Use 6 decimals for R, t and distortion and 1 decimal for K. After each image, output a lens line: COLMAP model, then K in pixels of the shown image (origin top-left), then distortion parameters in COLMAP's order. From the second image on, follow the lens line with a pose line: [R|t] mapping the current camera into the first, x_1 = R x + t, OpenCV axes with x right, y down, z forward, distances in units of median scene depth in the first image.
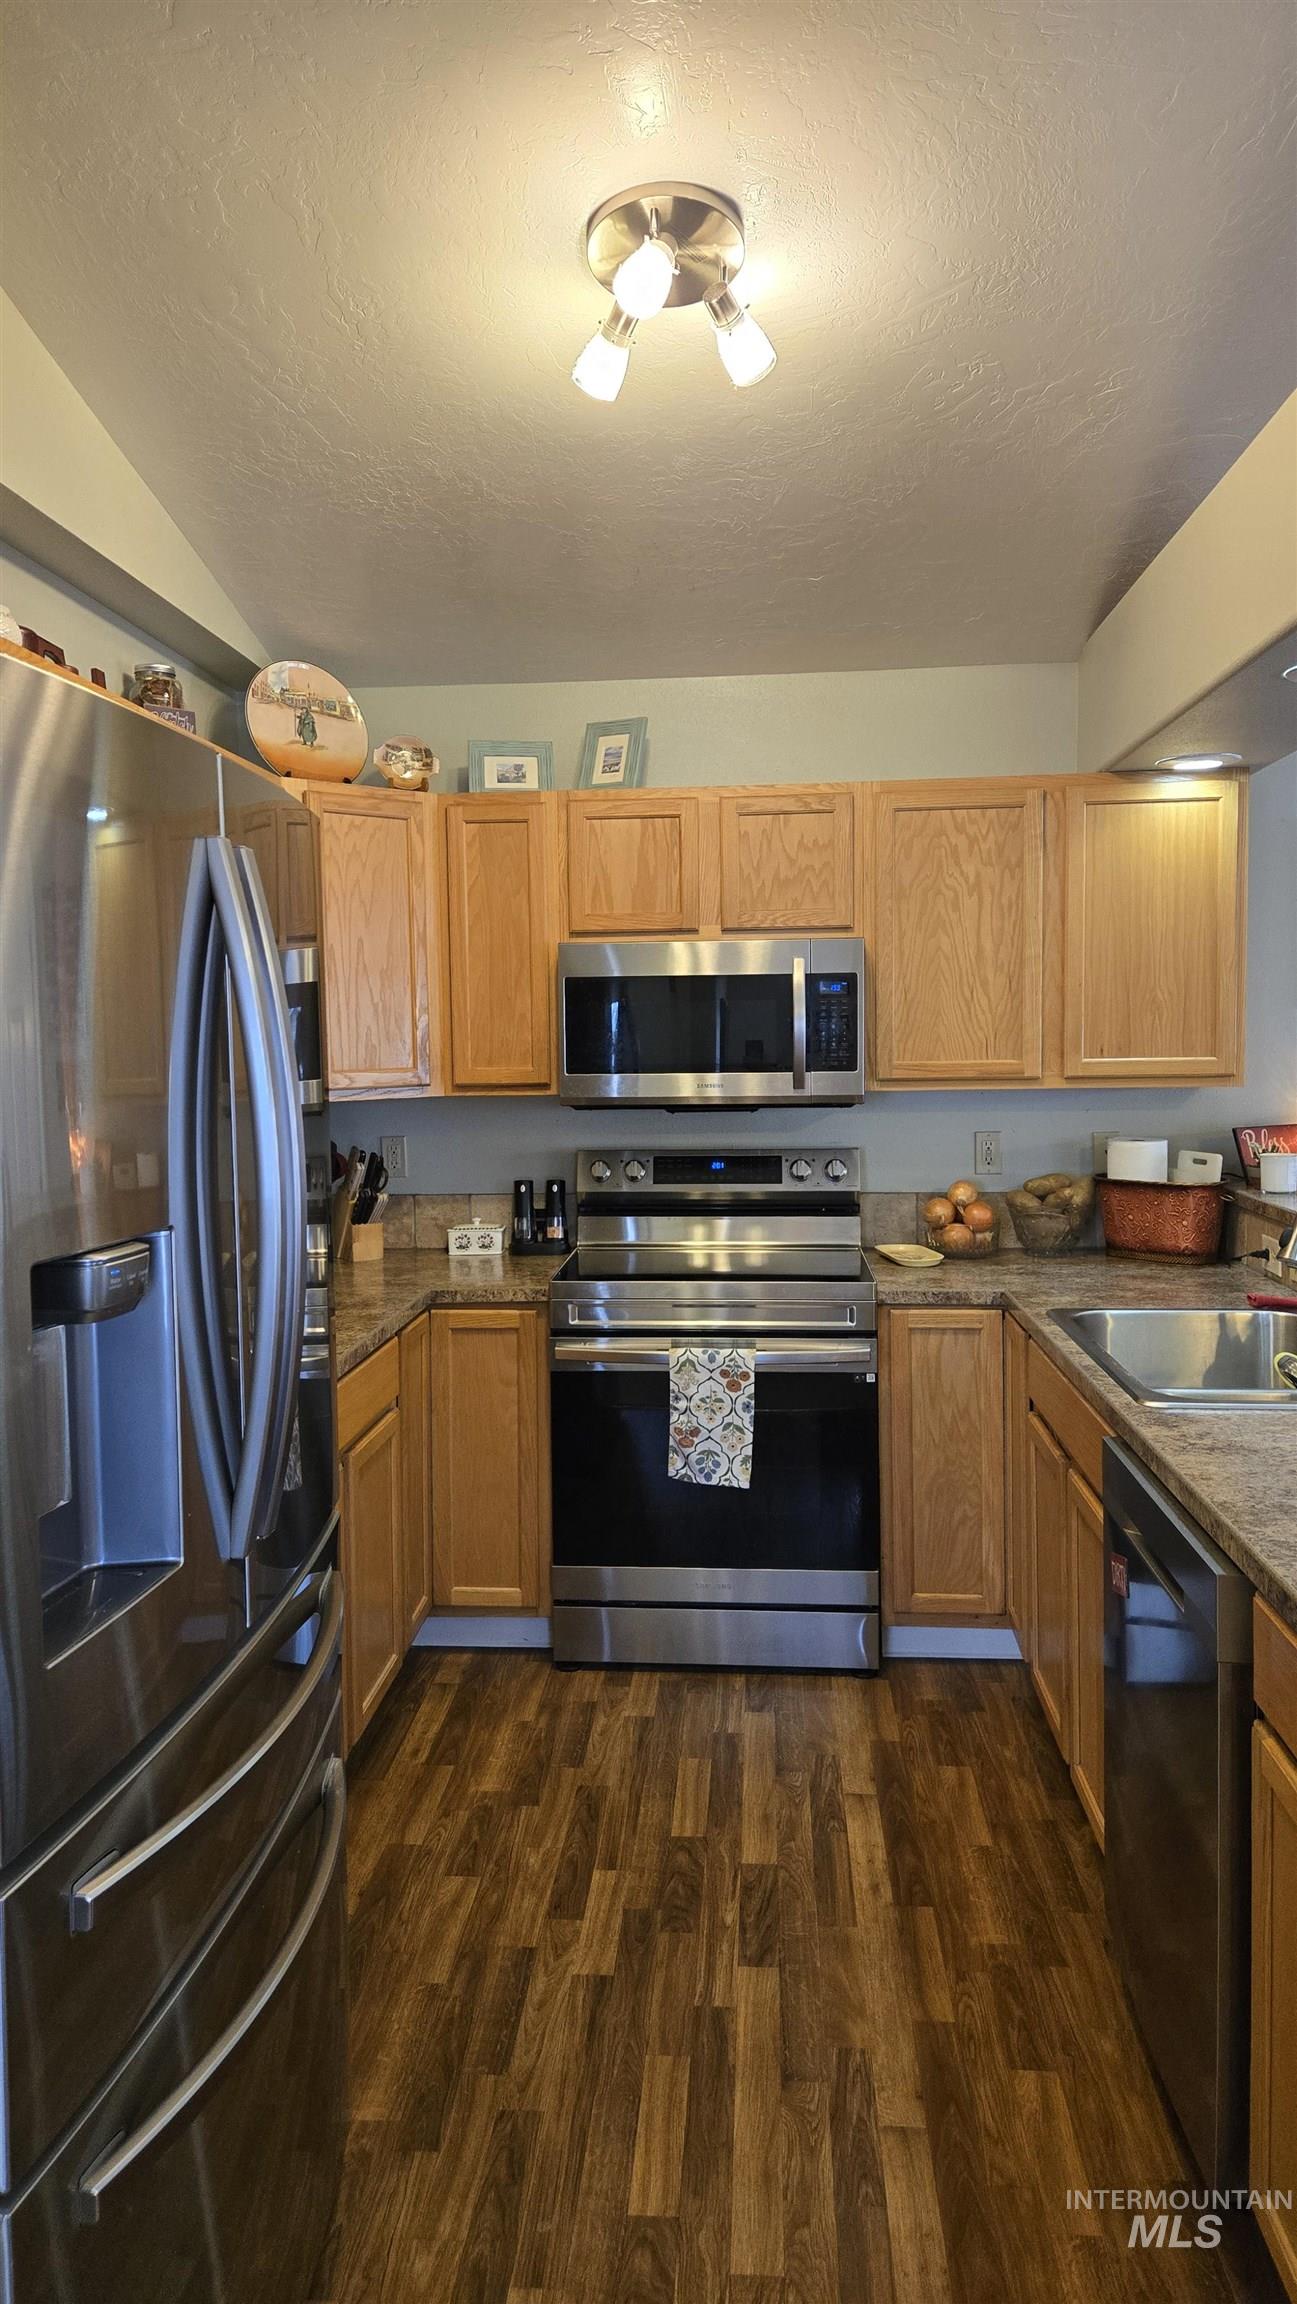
lens RADIAL K [[1561.5, 0, 648.4], [0, 1561.5, 1137.0], [0, 0, 1]] dist [0.088299, -0.083744]
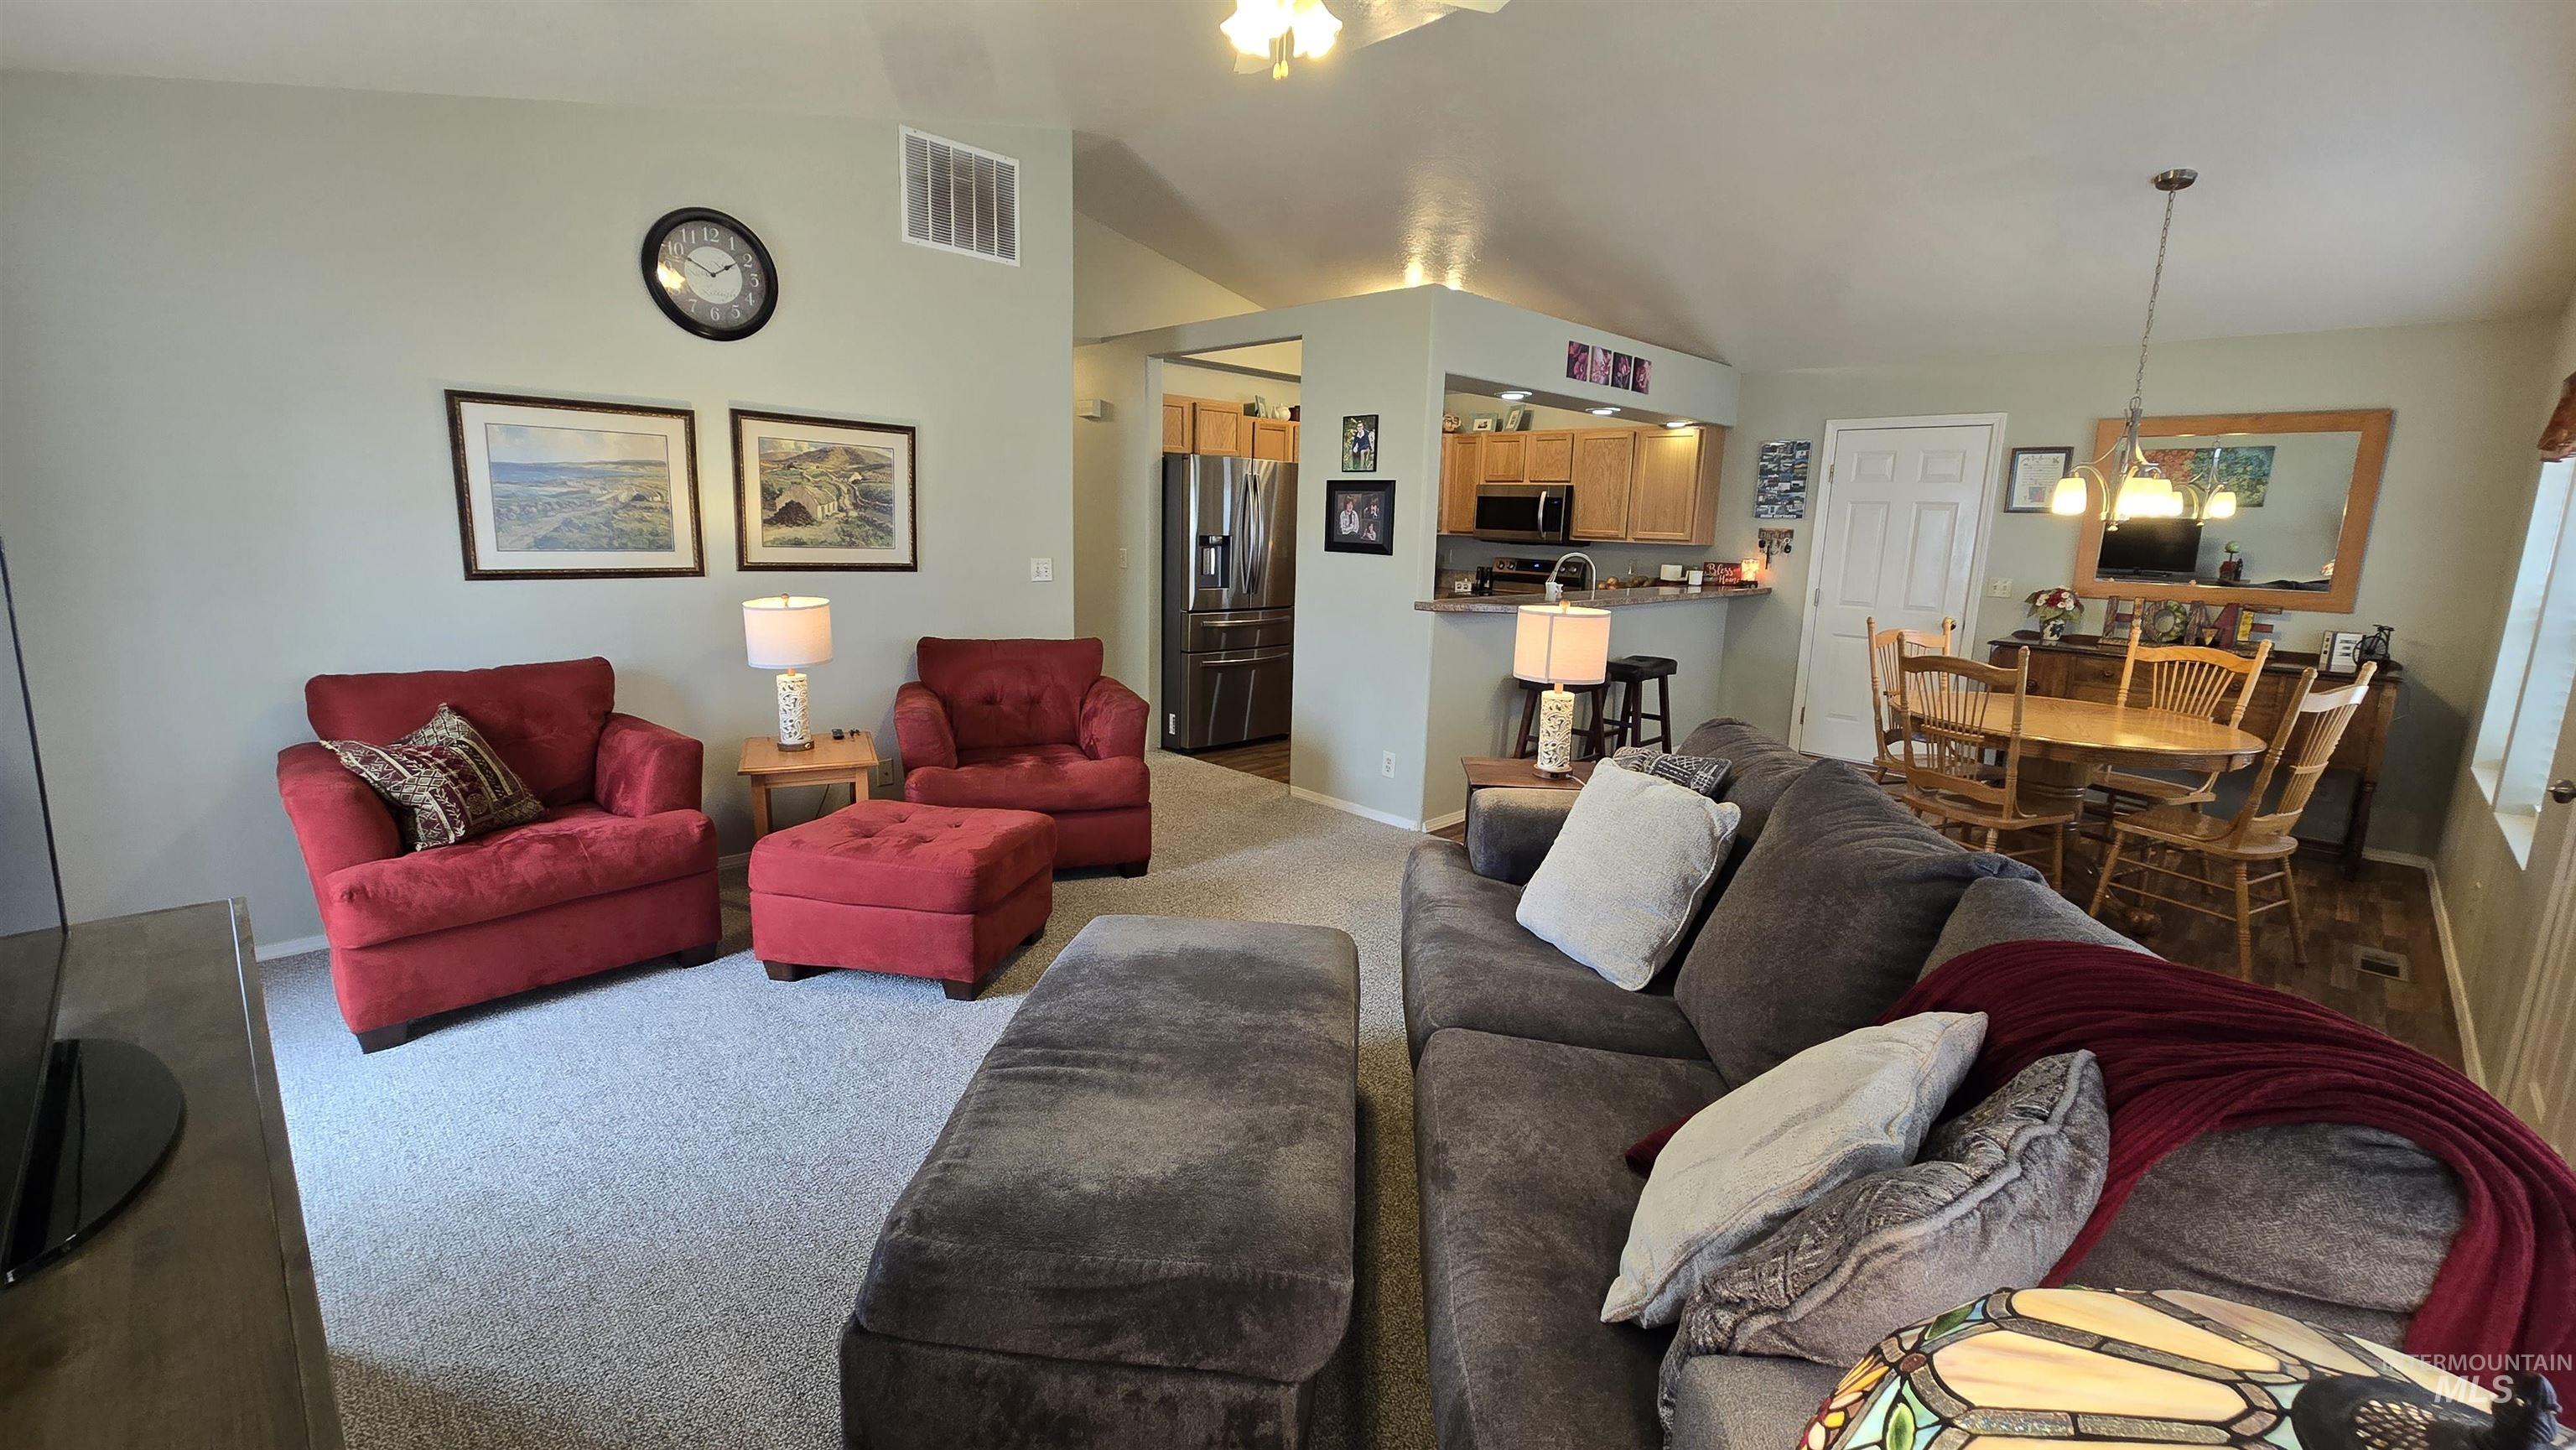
lens RADIAL K [[1049.0, 0, 1290.9], [0, 1049.0, 711.8], [0, 0, 1]] dist [0.000088, -0.000151]
pose [[0.761224, 0.157608, -0.629045, 1.028944], [-0.082465, 0.985668, 0.147166, 0.040995], [0.643224, -0.060152, 0.763312, -0.815277]]
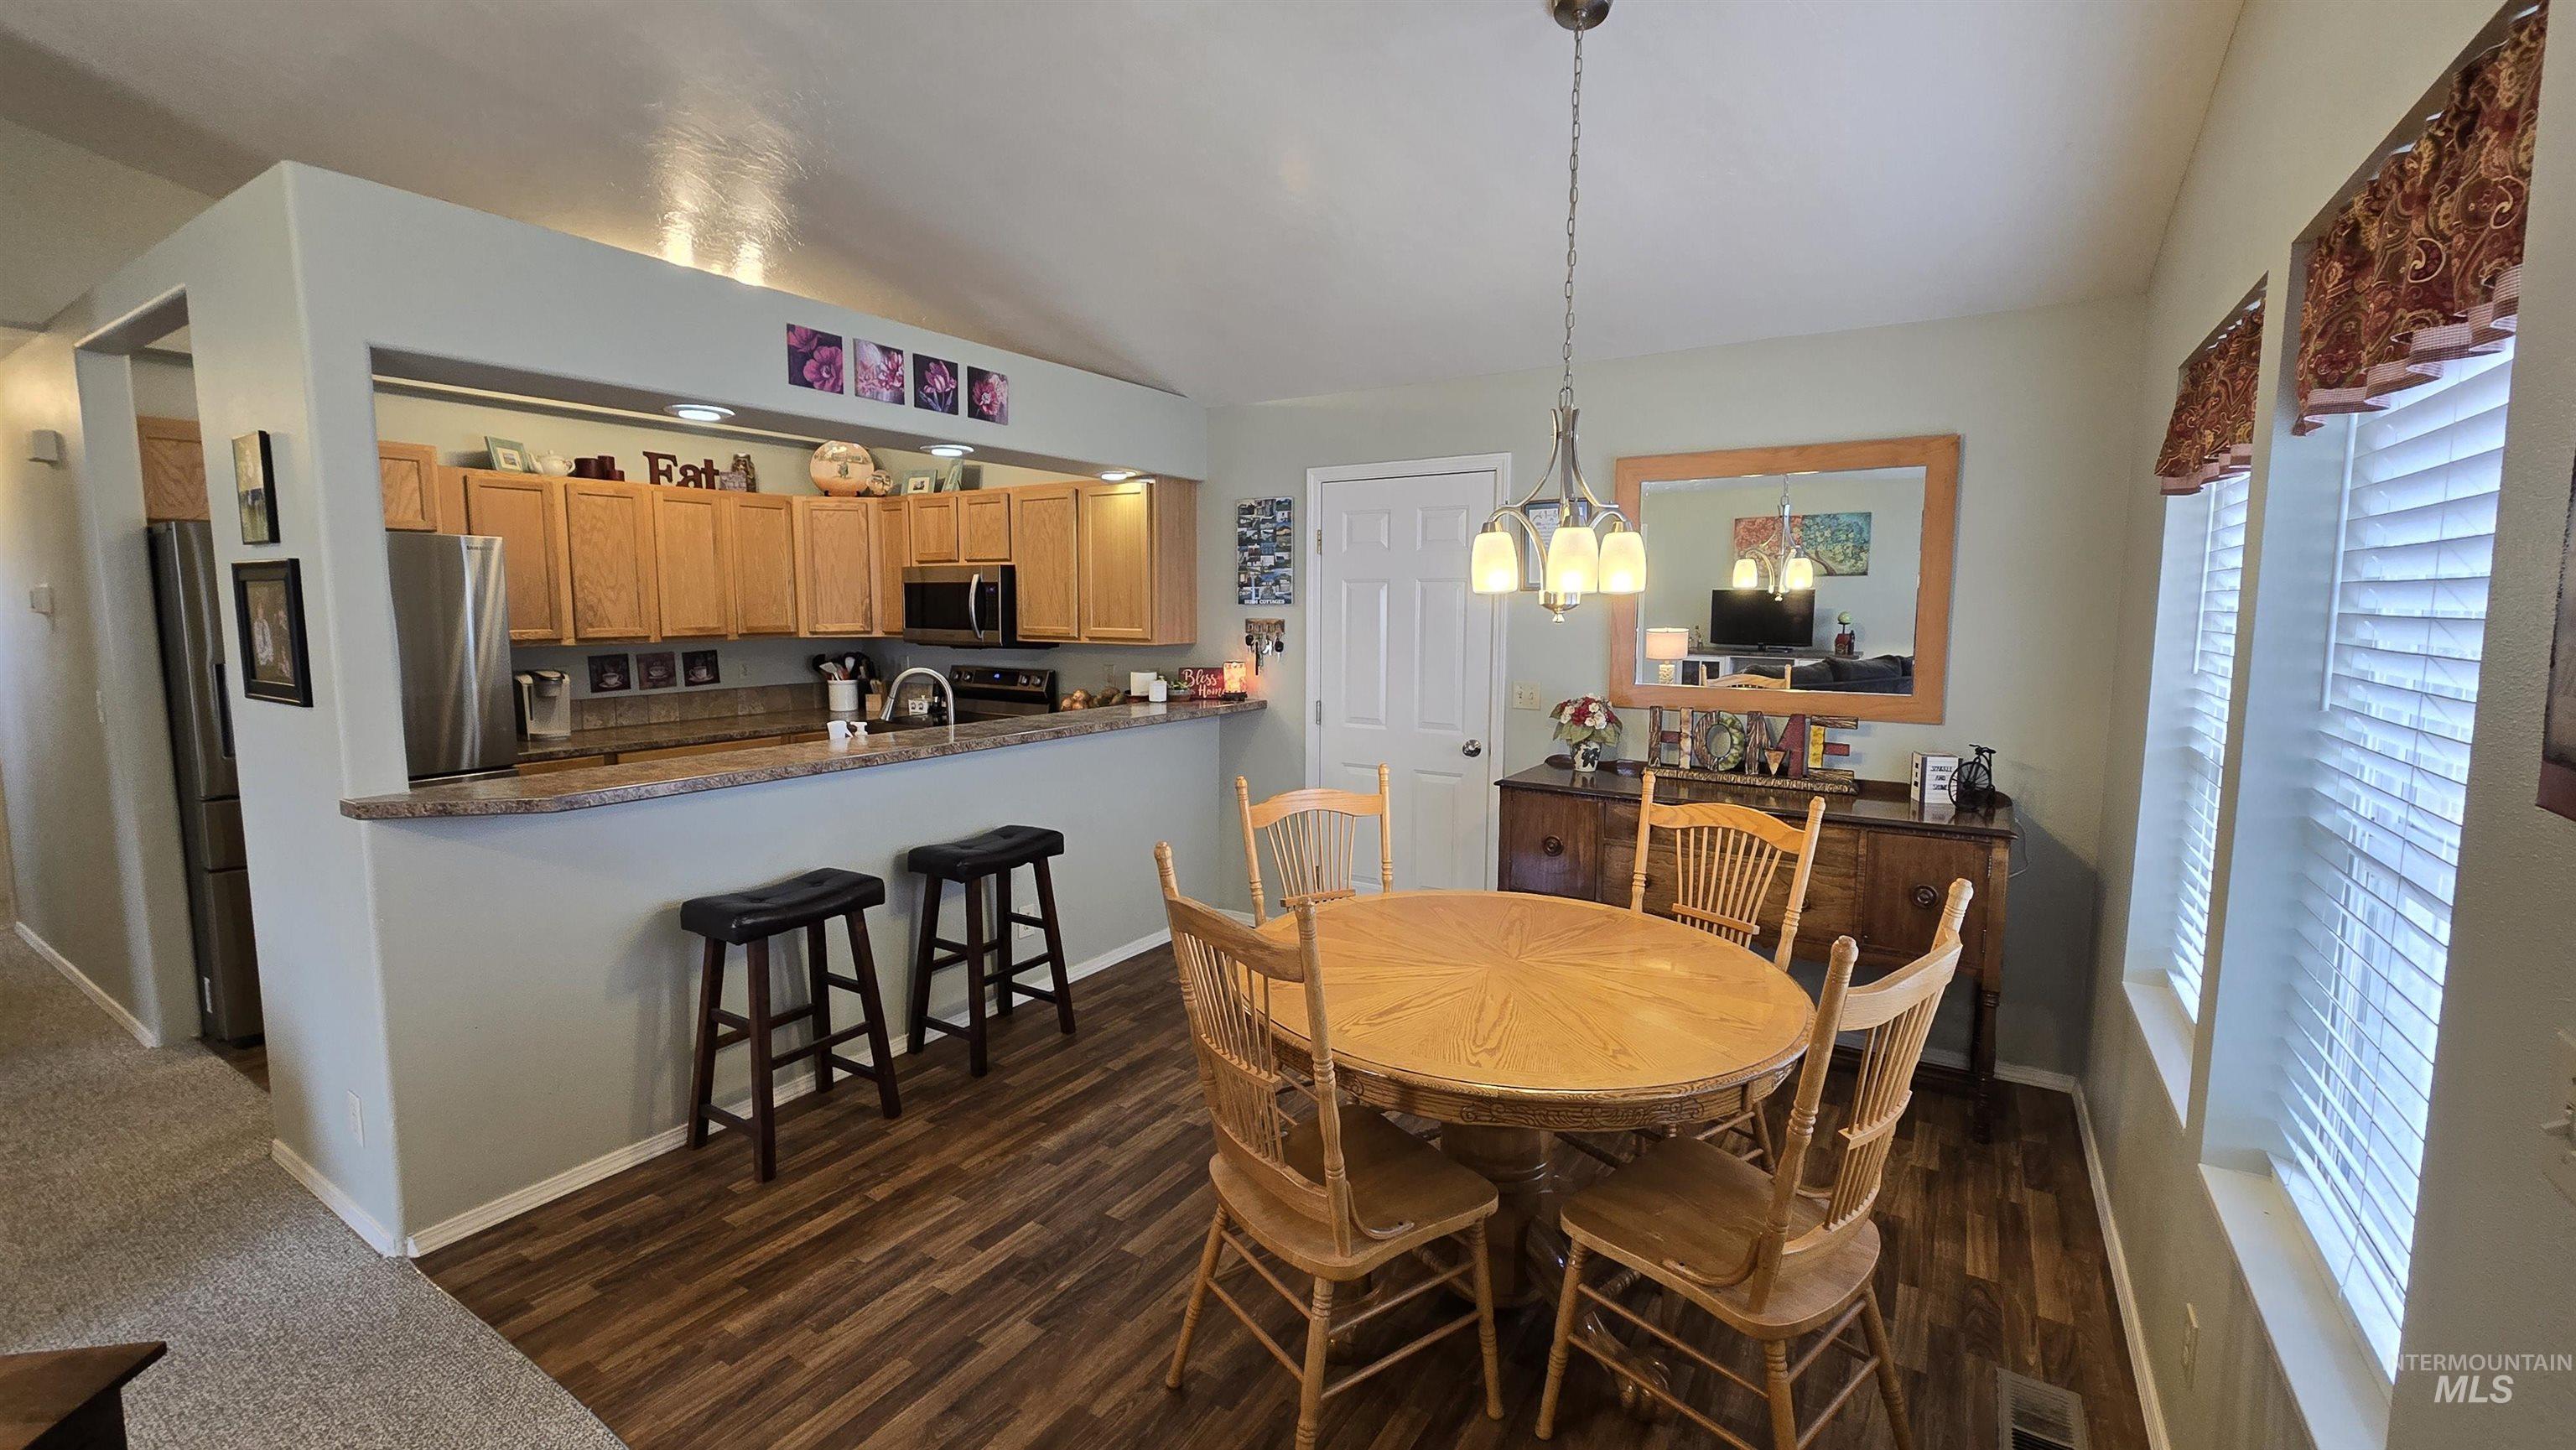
lens RADIAL K [[1043.4, 0, 1288.2], [0, 1043.4, 716.4], [0, 0, 1]] dist [-0.003054, -0.000017]
pose [[0.882391, 0.070404, -0.465221, 1.112630], [-0.047959, 0.997050, 0.059924, -0.030056], [0.468067, -0.030565, 0.883164, -0.025113]]
